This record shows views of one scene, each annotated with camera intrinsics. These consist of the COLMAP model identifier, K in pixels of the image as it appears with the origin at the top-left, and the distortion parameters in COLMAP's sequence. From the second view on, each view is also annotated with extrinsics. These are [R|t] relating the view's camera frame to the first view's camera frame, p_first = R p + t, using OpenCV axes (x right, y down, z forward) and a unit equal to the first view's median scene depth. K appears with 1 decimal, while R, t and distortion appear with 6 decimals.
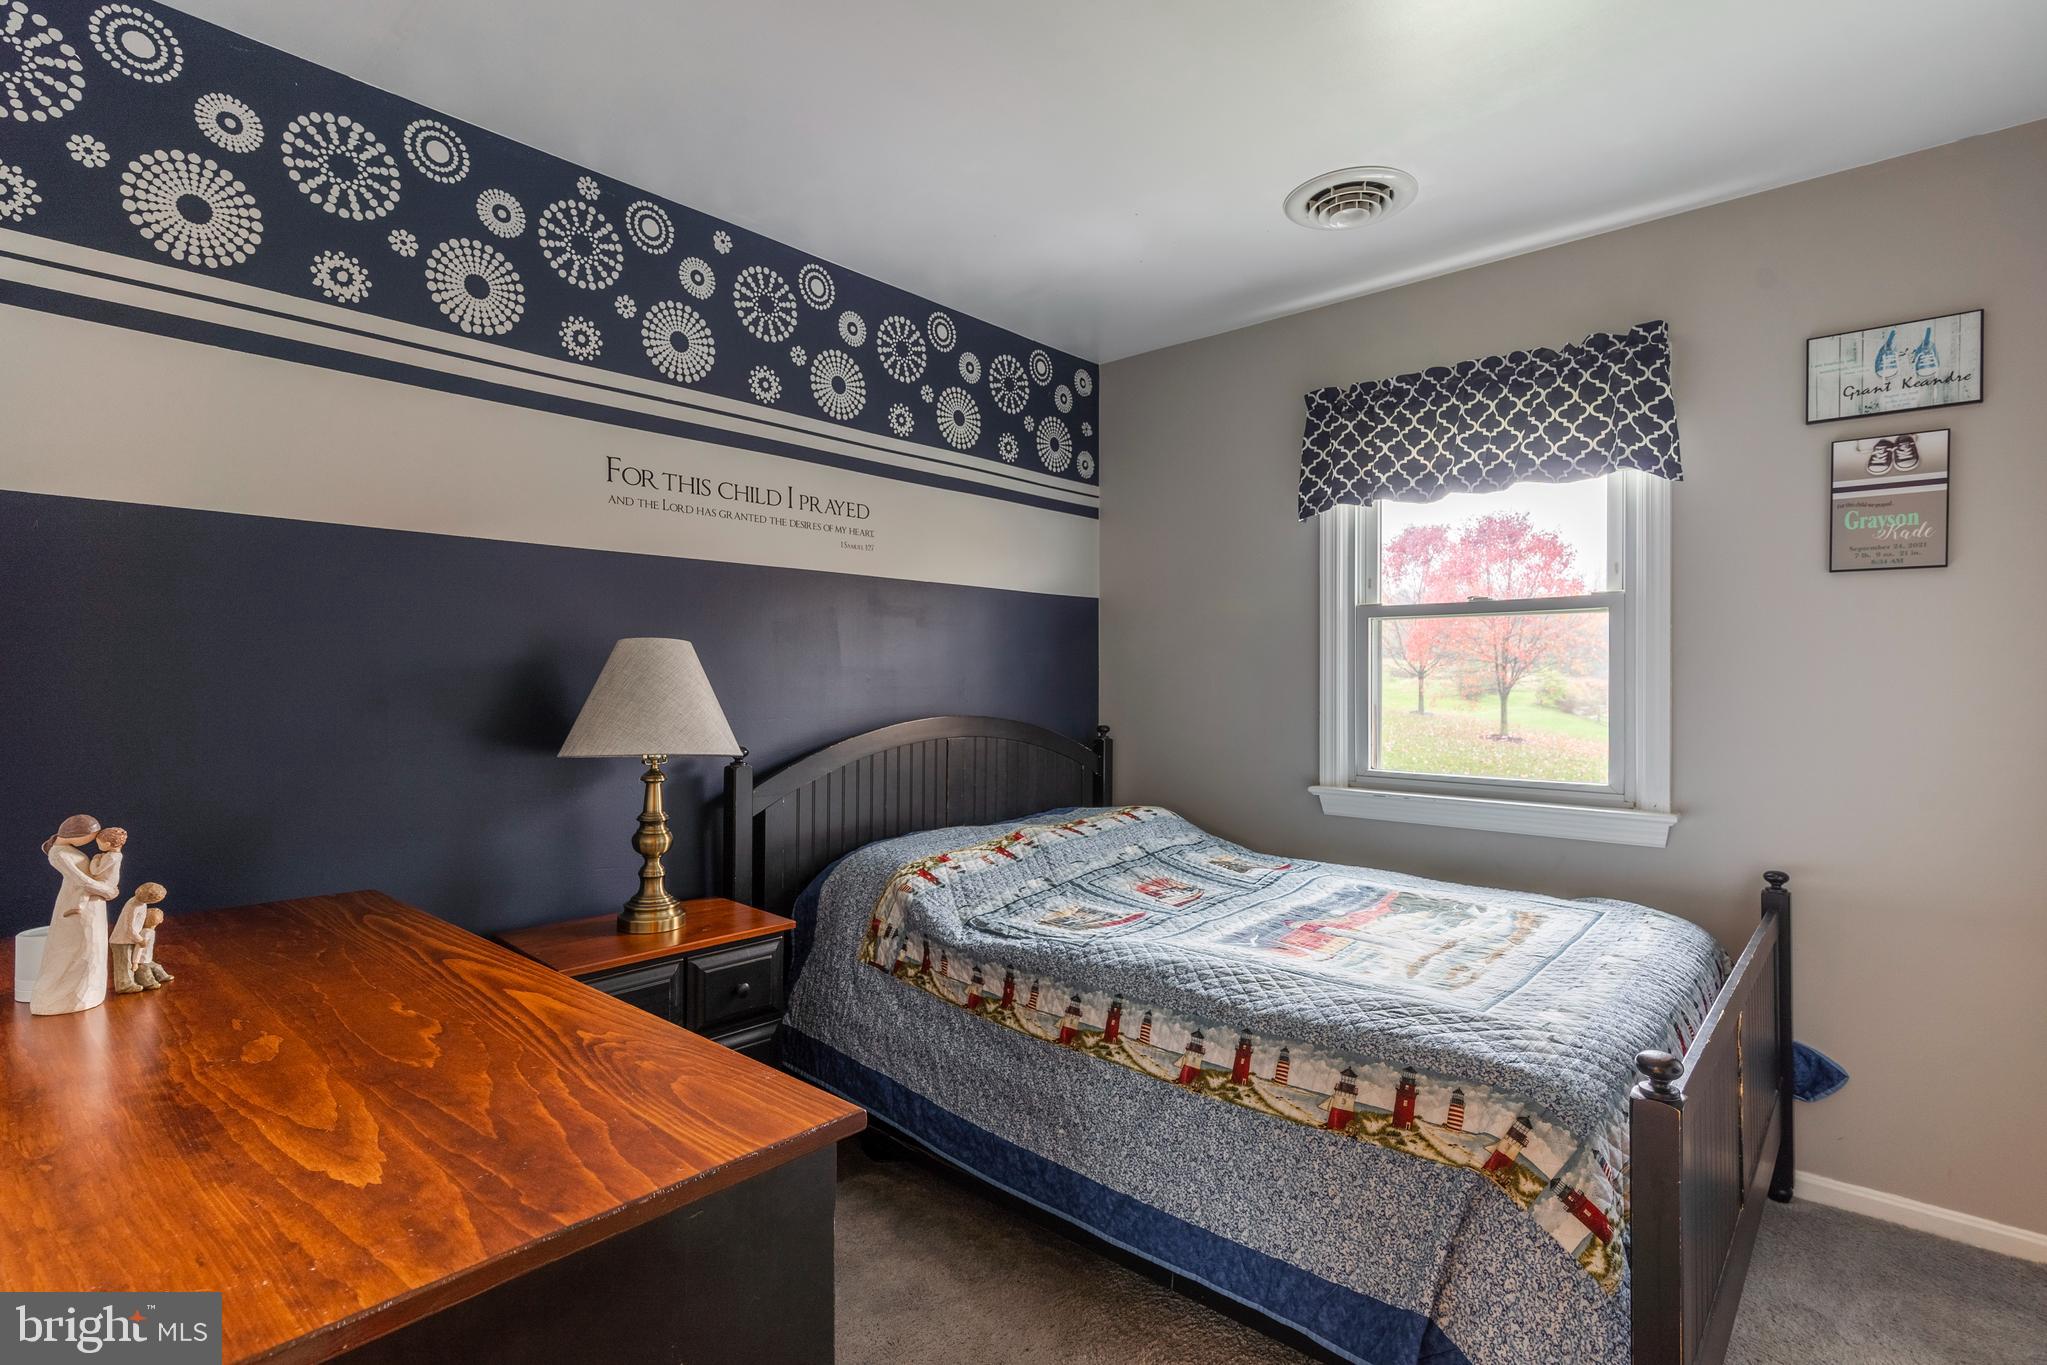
lens RADIAL K [[999.3, 0, 1023.4], [0, 999.3, 680.1], [0, 0, 1]] dist [0.002787, 0.000302]
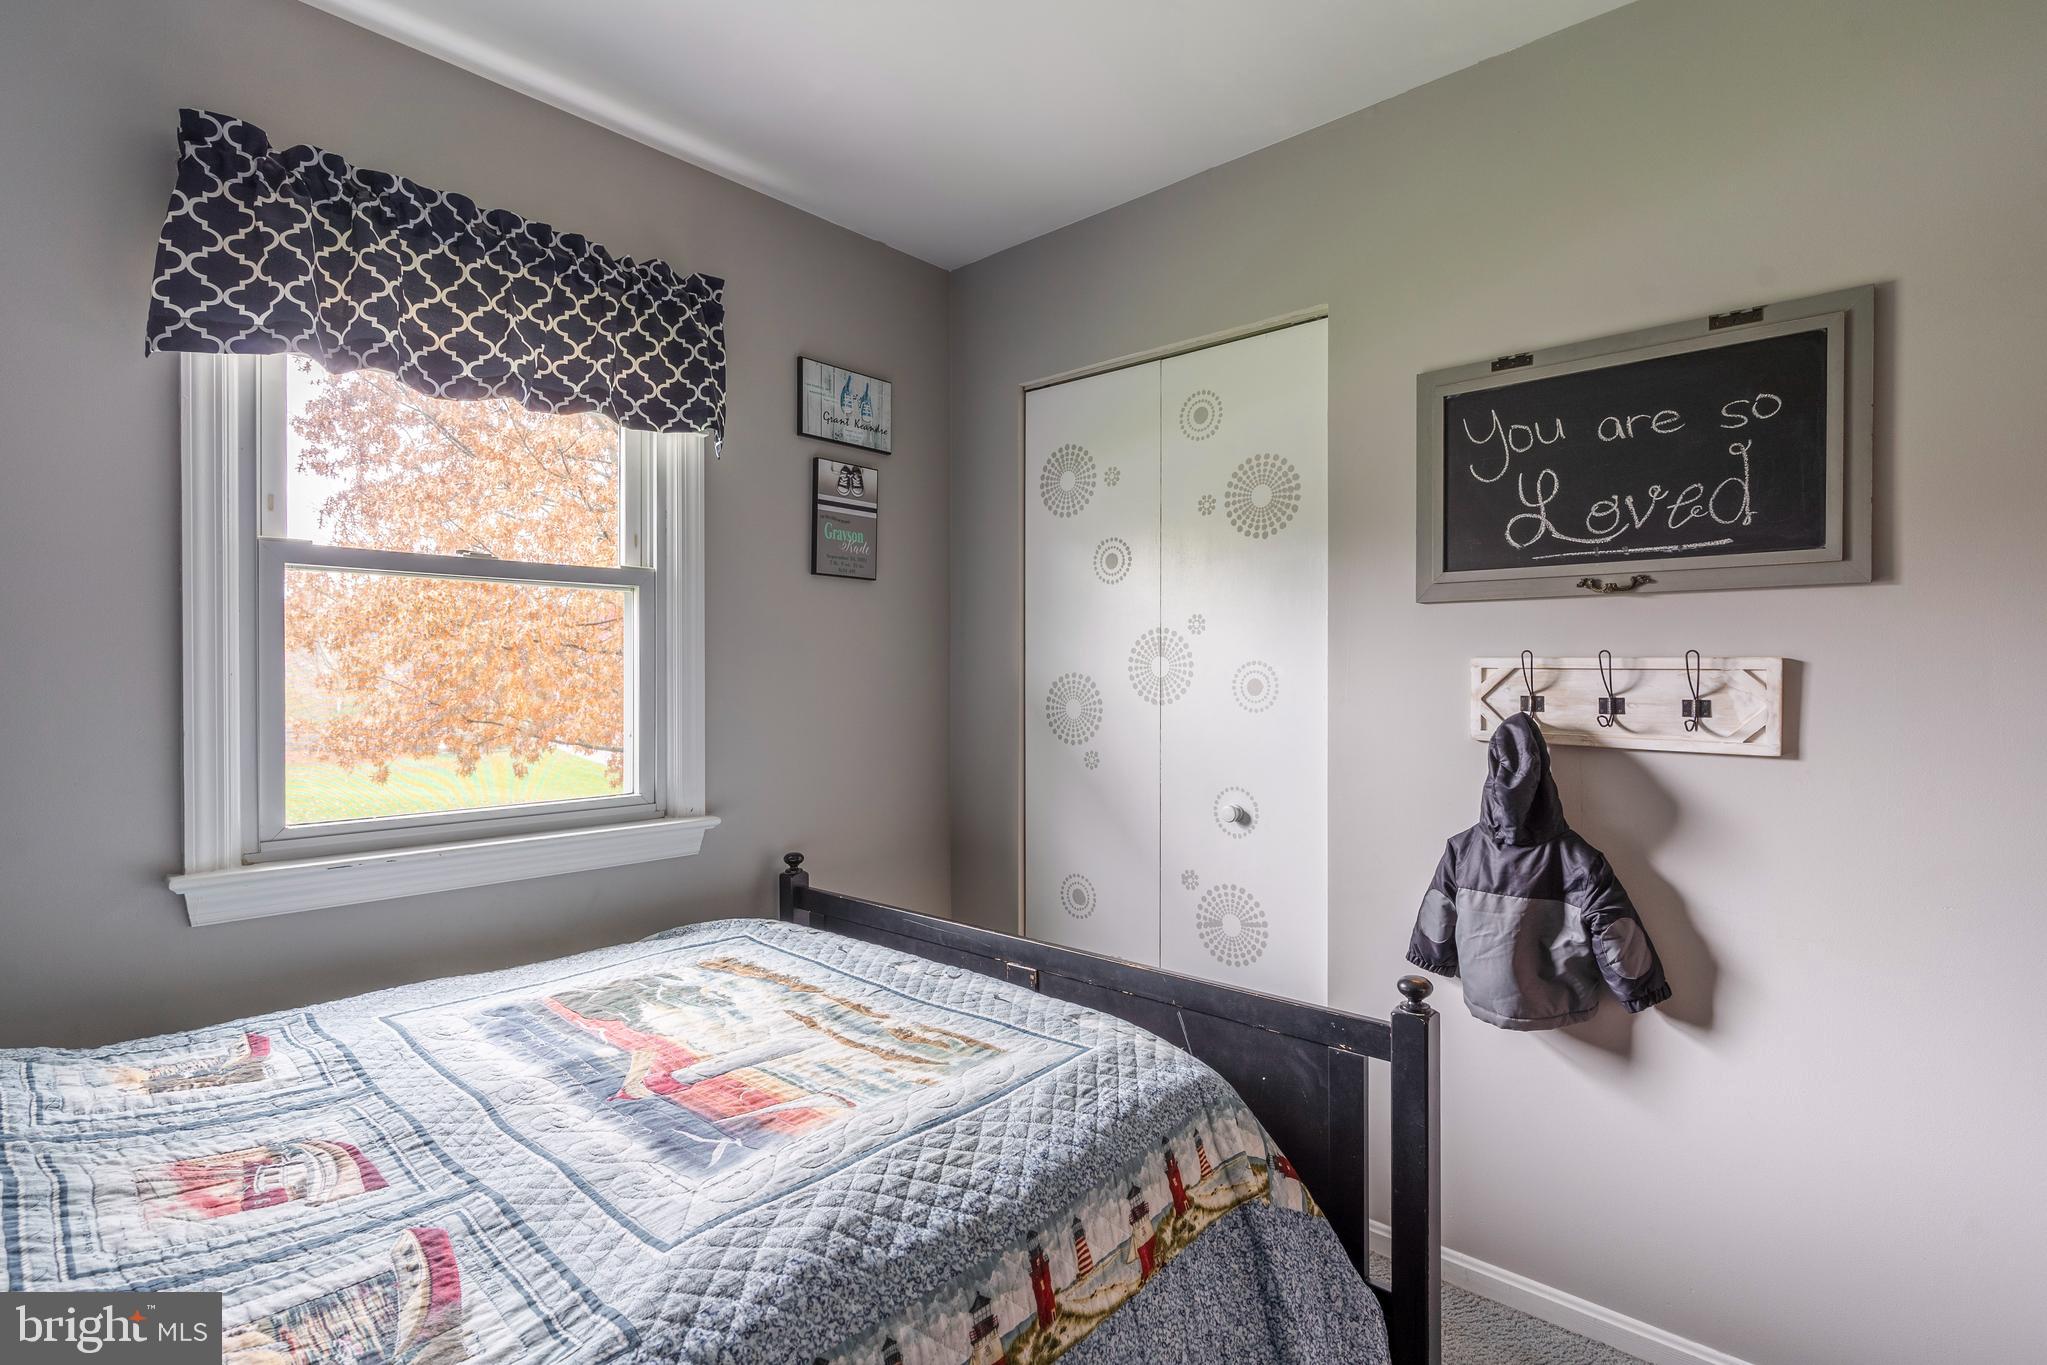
lens RADIAL K [[999.3, 0, 1023.9], [0, 999.3, 677.2], [0, 0, 1]] dist [0.002787, 0.000302]
pose [[0.002891, -0.006067, 0.999977, -0.314143], [0.000032, 0.999982, 0.006067, -0.000182], [-0.999996, 0.000015, 0.002891, 0.794203]]
